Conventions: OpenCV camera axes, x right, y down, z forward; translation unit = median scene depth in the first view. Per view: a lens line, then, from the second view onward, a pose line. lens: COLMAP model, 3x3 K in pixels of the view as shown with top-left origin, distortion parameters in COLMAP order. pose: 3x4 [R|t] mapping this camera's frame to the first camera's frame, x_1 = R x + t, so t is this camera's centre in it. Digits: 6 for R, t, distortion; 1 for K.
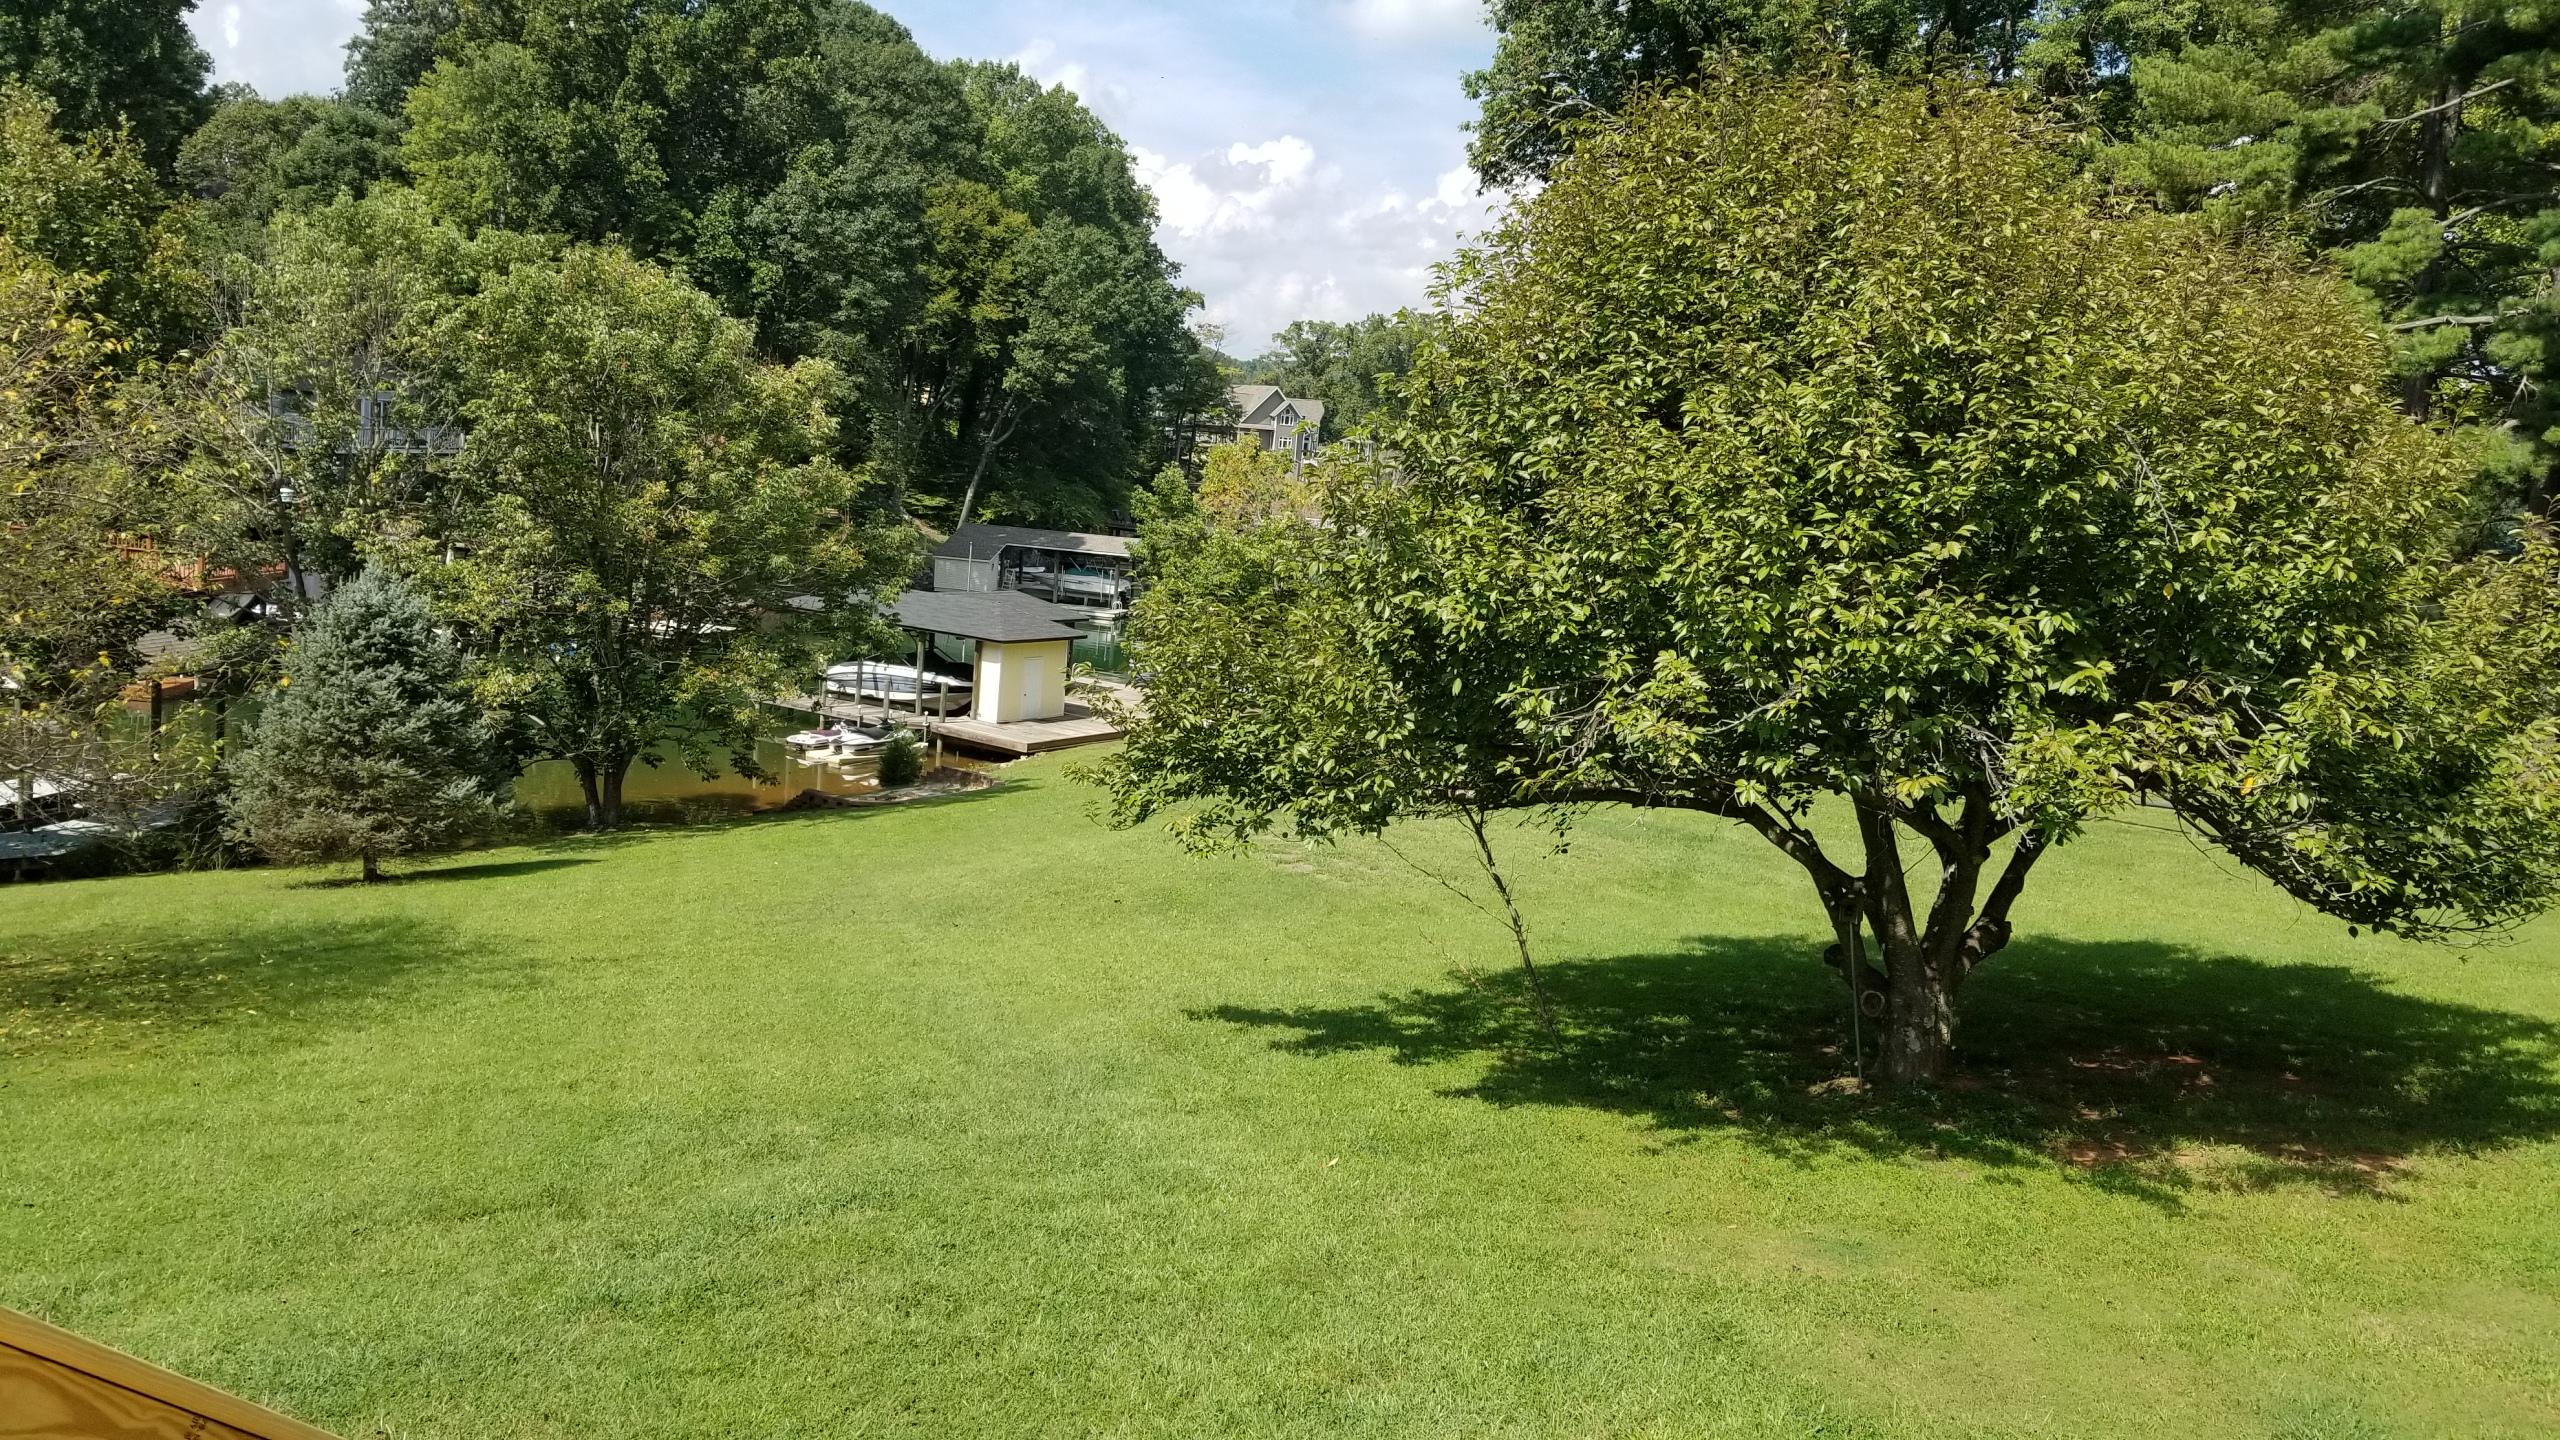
lens RADIAL K [[2103.1, 0, 1283.5], [0, 2103.1, 669.5], [0, 0, 1]] dist [0.117689, -0.099171]
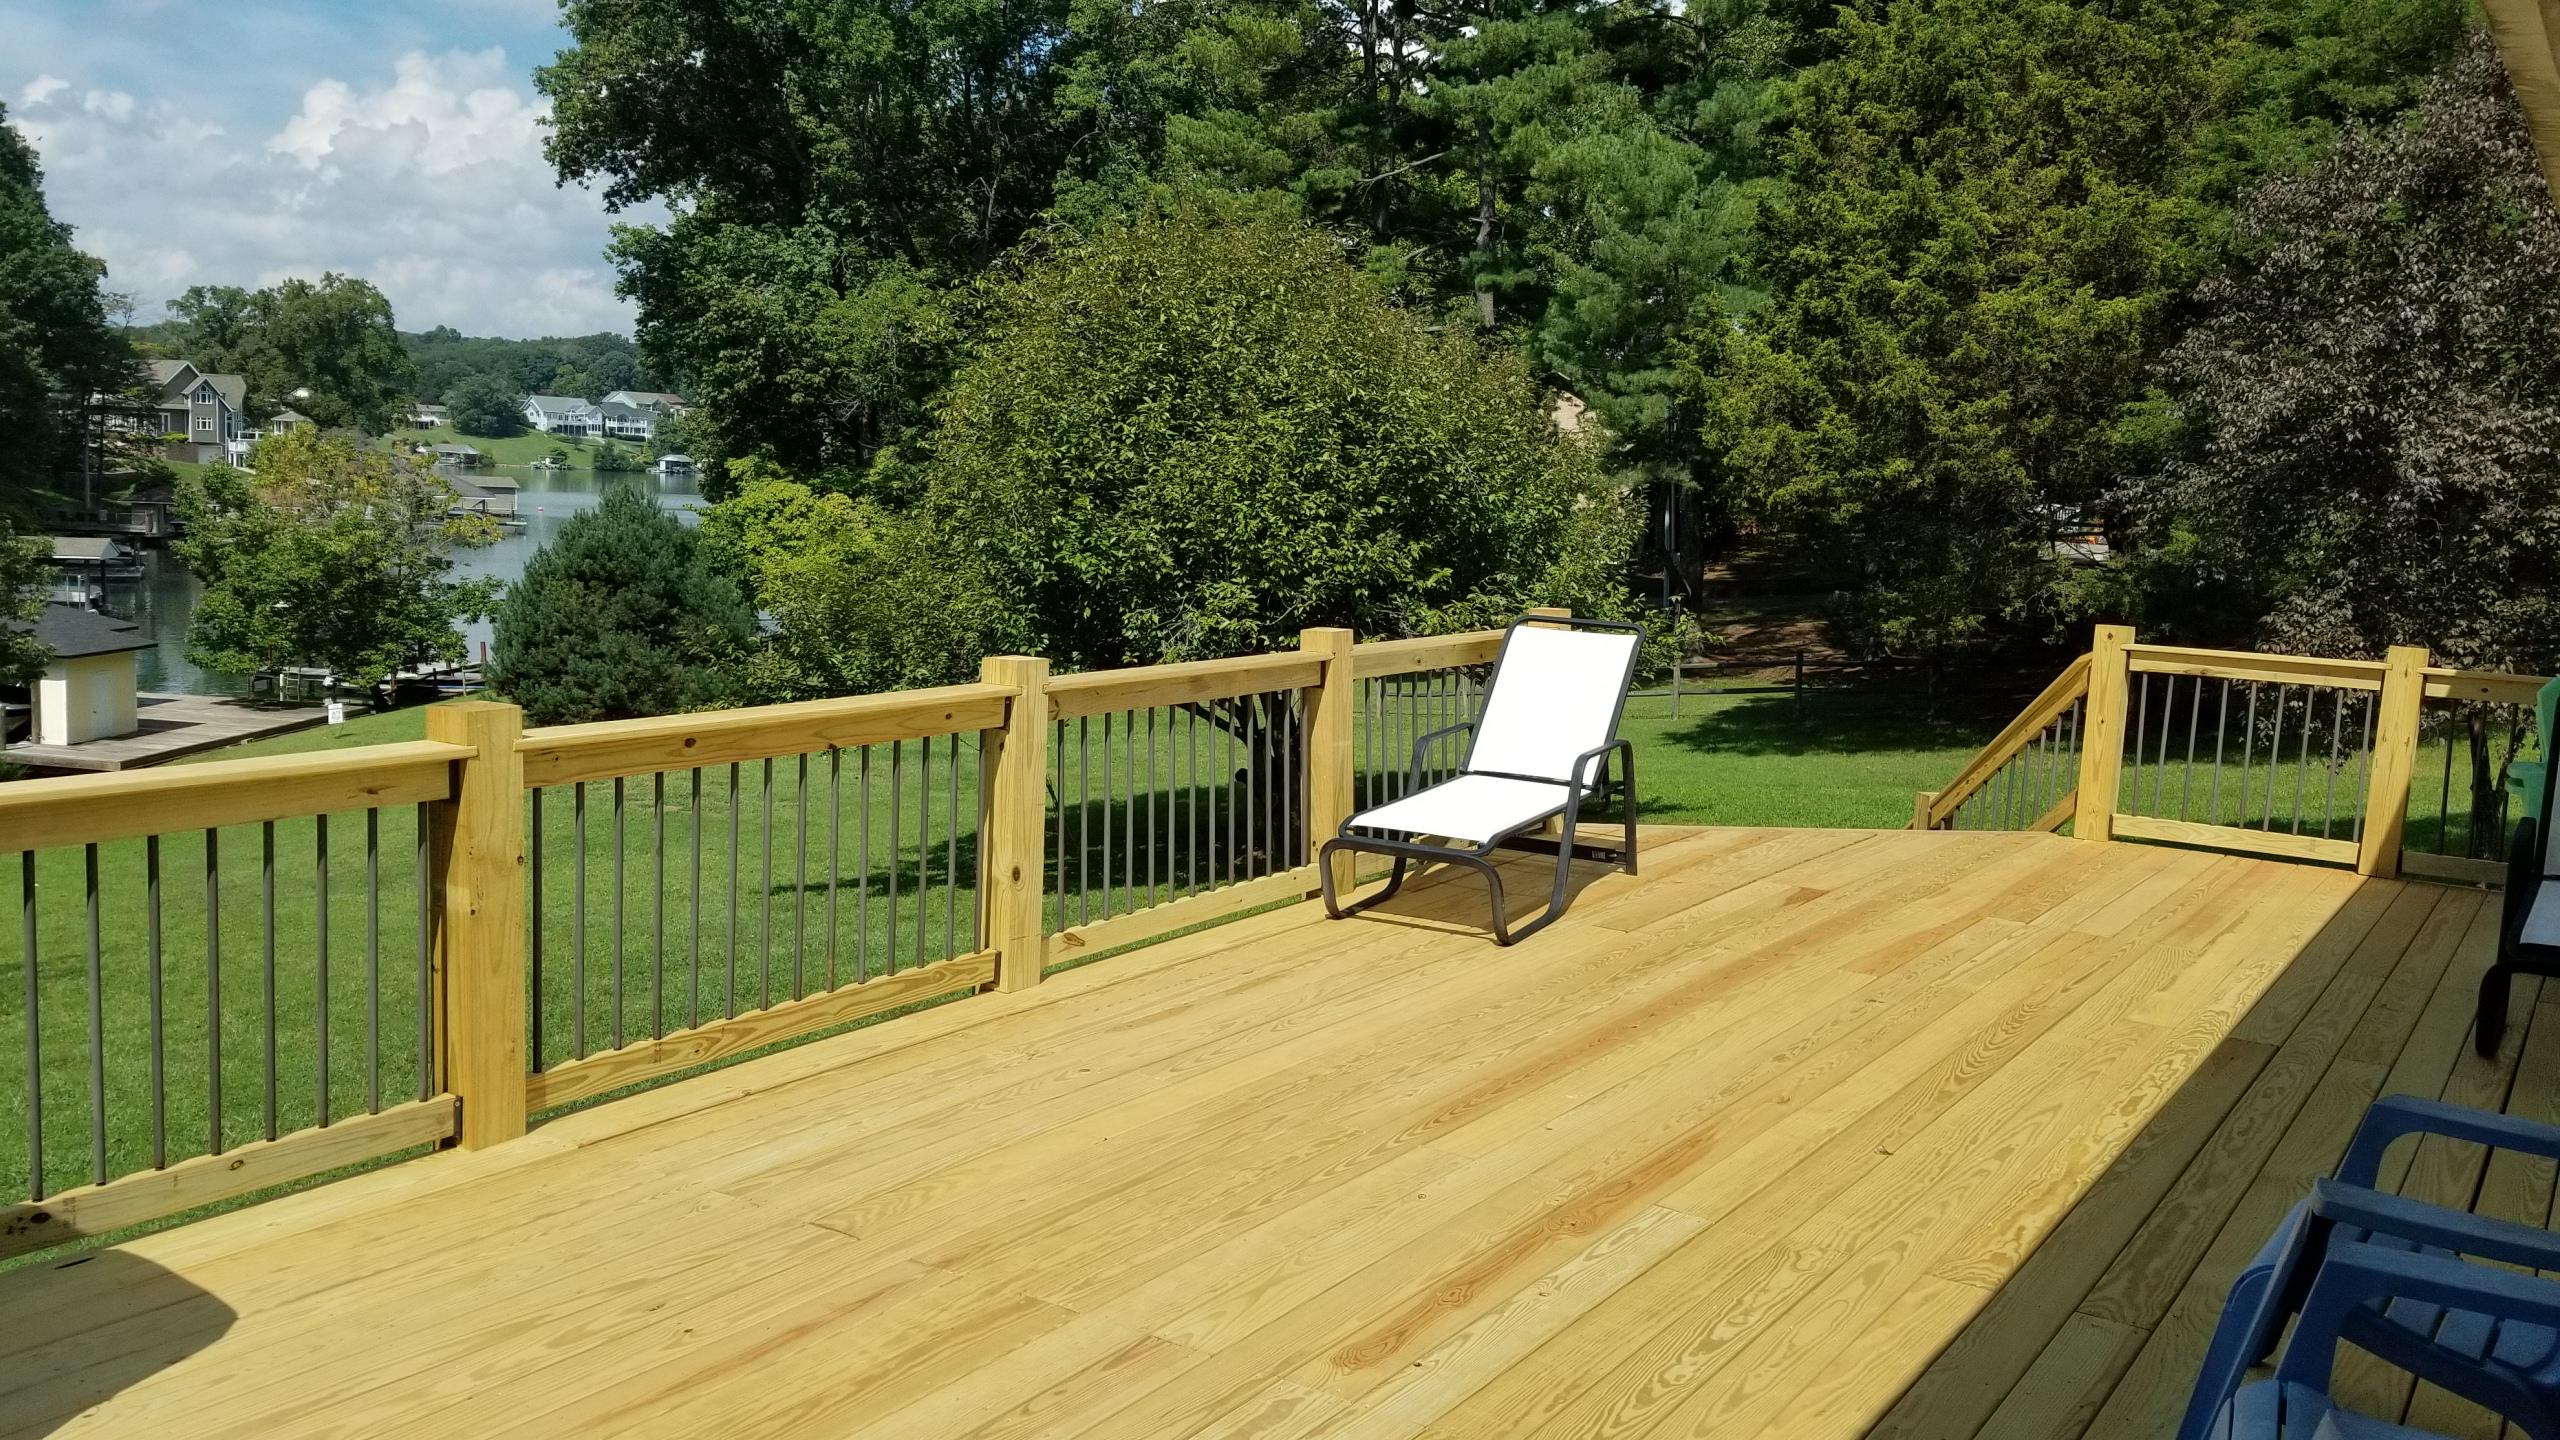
lens RADIAL K [[2103.1, 0, 1283.5], [0, 2103.1, 669.5], [0, 0, 1]] dist [0.117689, -0.099171]
pose [[0.884126, -0.086172, 0.459233, -0.089614], [0.078936, 0.996266, 0.034974, 0.001341], [-0.460532, 0.005328, 0.887627, -0.082927]]
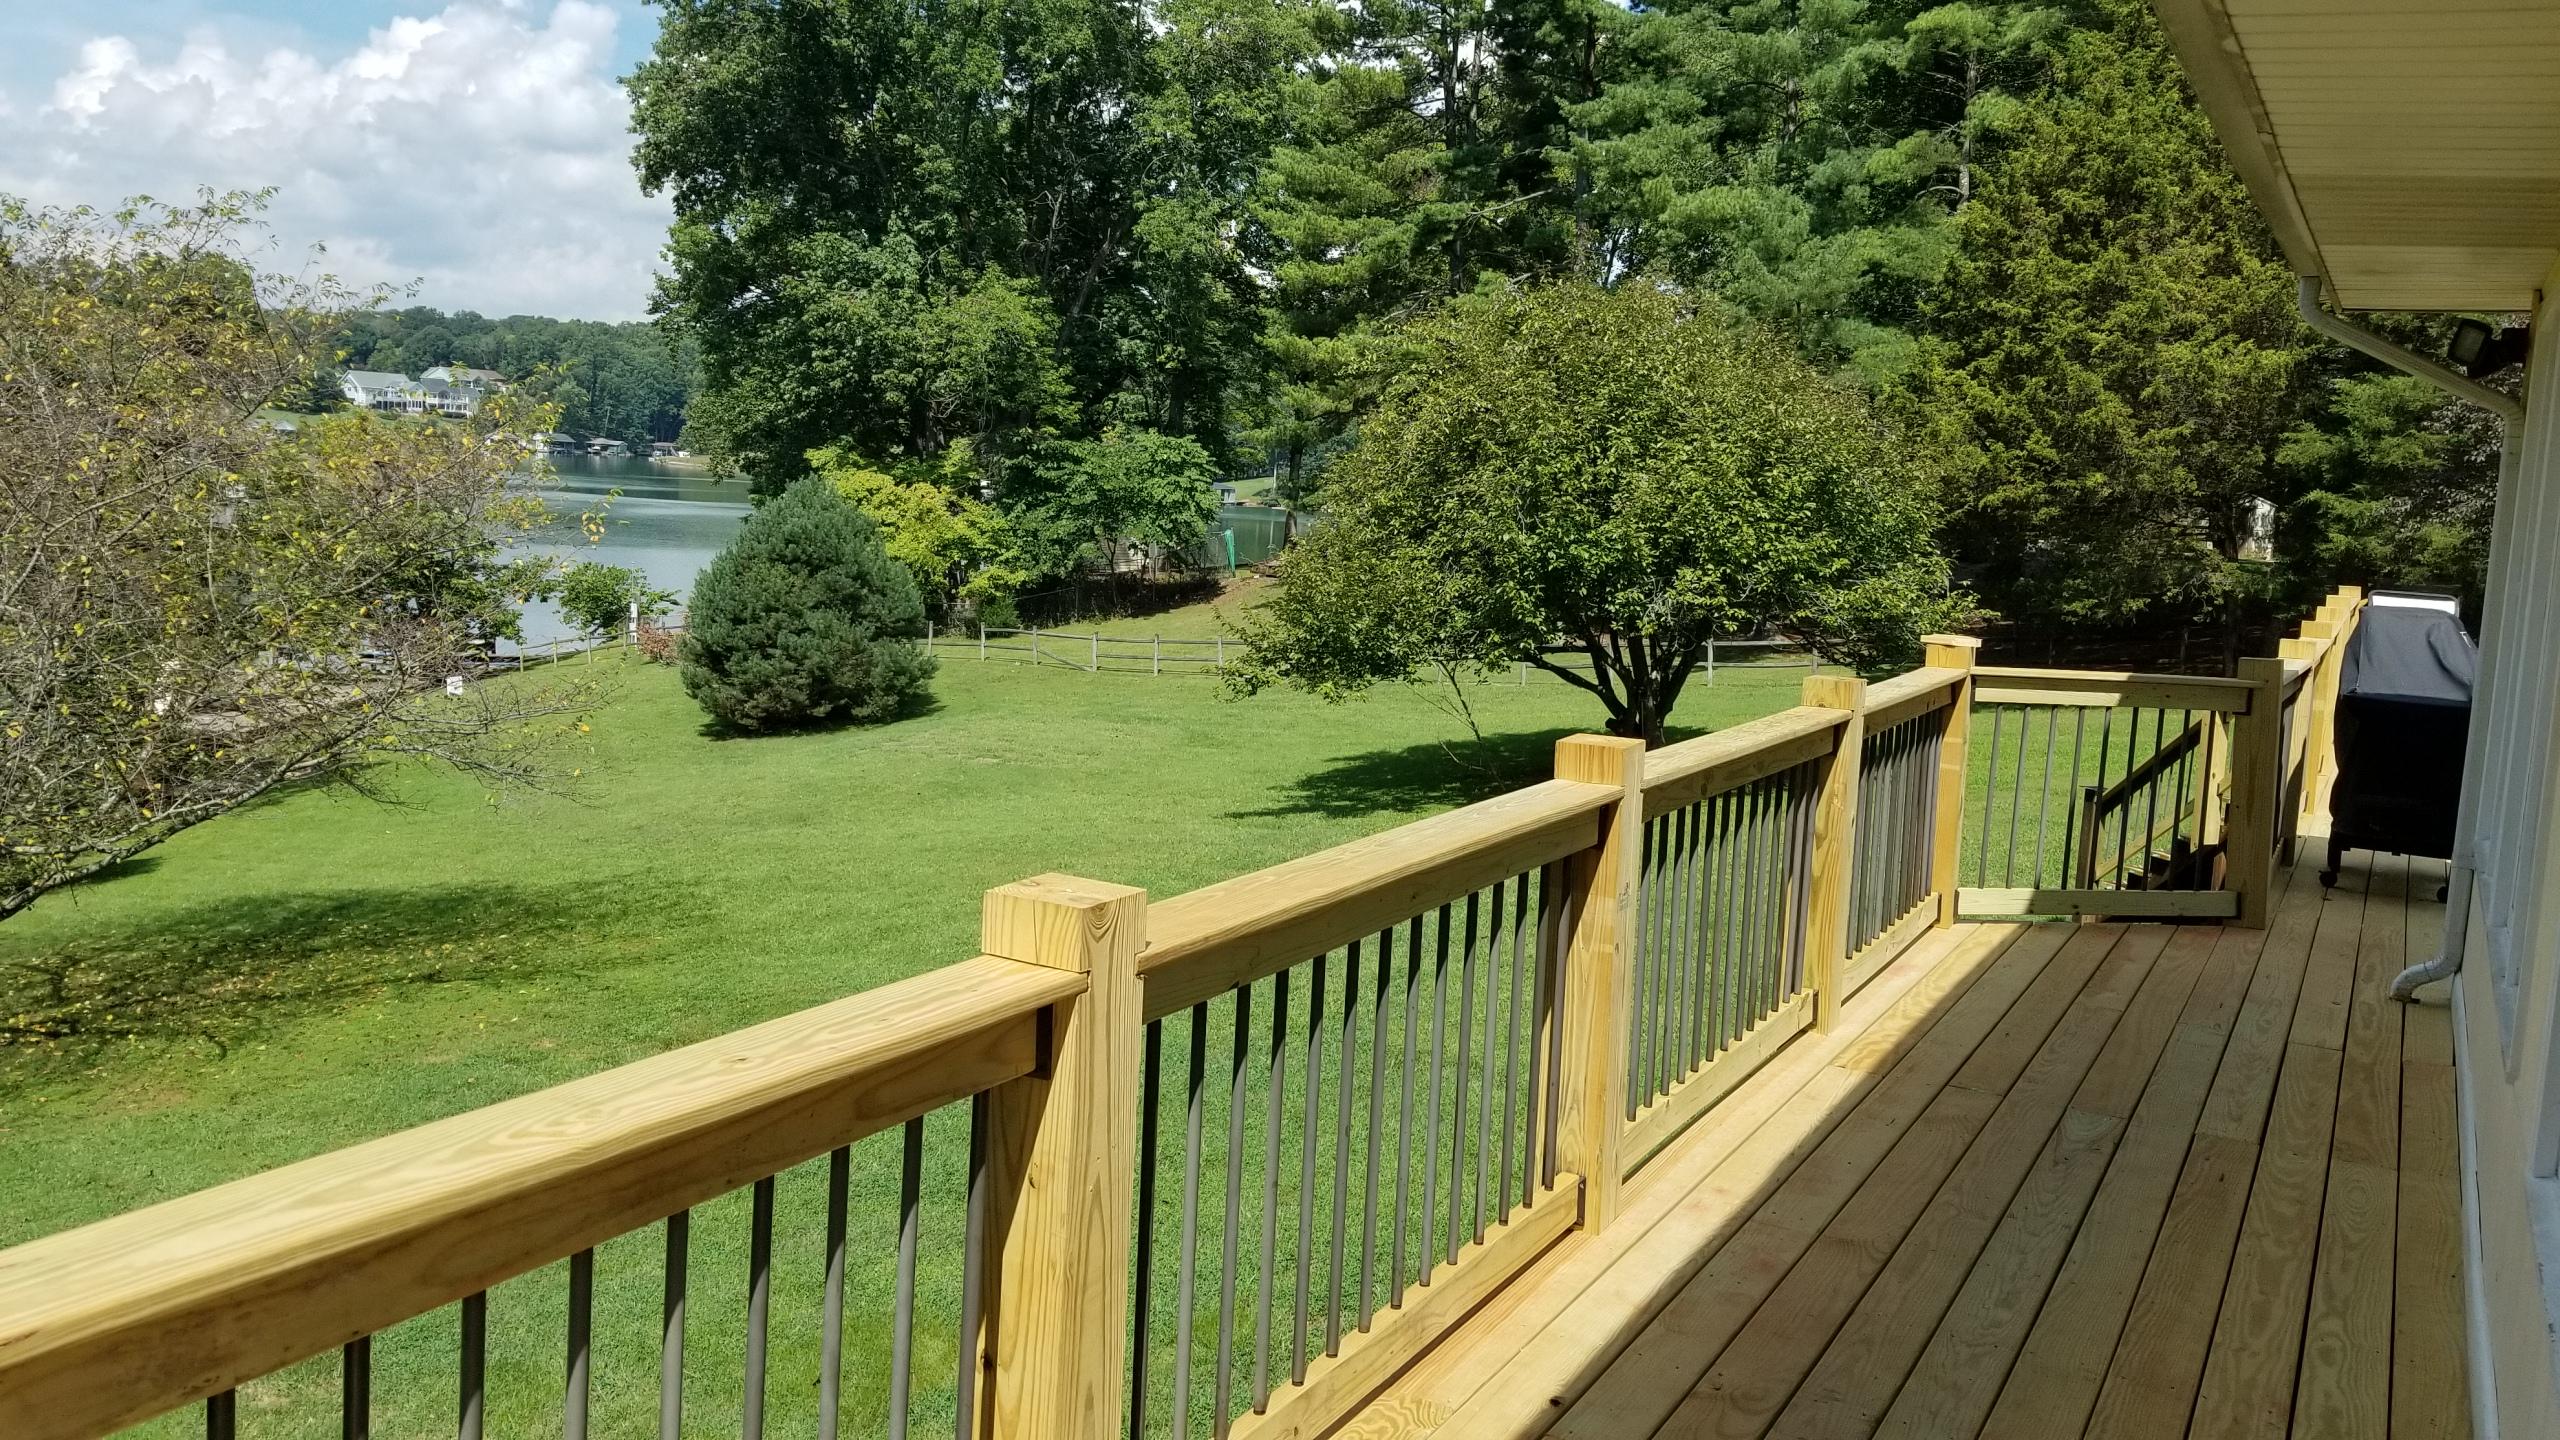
lens RADIAL K [[2103.1, 0, 1283.5], [0, 2103.1, 669.5], [0, 0, 1]] dist [0.117689, -0.099171]
pose [[0.837734, -0.089372, 0.538715, -0.234996], [0.074576, 0.995998, 0.049264, -0.007343], [-0.540962, -0.001095, 0.841046, -0.105700]]
